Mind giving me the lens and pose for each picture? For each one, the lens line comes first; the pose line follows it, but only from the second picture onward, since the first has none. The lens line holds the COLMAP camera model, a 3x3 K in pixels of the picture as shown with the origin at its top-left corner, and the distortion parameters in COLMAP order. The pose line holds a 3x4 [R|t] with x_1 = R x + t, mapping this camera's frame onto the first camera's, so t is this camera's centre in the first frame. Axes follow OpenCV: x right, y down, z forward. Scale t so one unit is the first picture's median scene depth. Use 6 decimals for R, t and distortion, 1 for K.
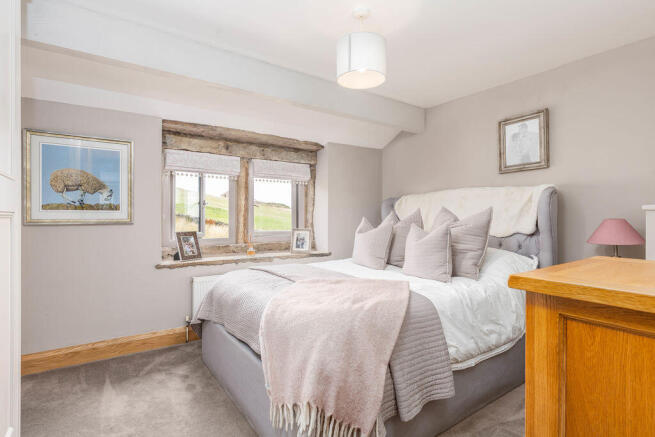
lens RADIAL K [[329.2, 0, 327.5], [0, 329.2, 218.5], [0, 0, 1]] dist [0.001441, -0.000127]
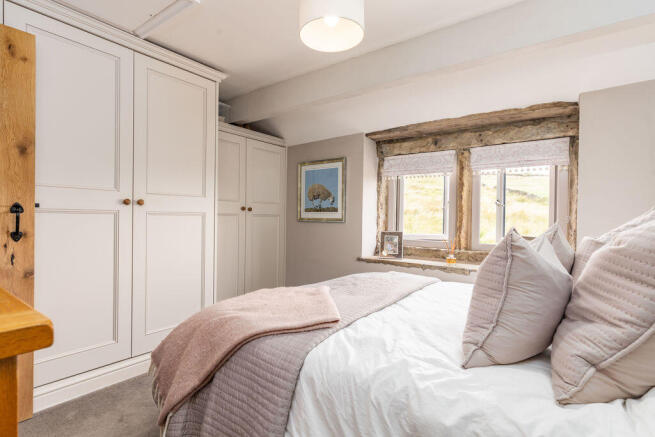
lens RADIAL K [[329.2, 0, 327.5], [0, 329.2, 218.5], [0, 0, 1]] dist [0.001441, -0.000127]
pose [[0.298846, 0.012846, -0.954215, 0.524170], [-0.016488, 0.999830, 0.008297, -0.007744], [0.954159, 0.013253, 0.299007, 0.477608]]
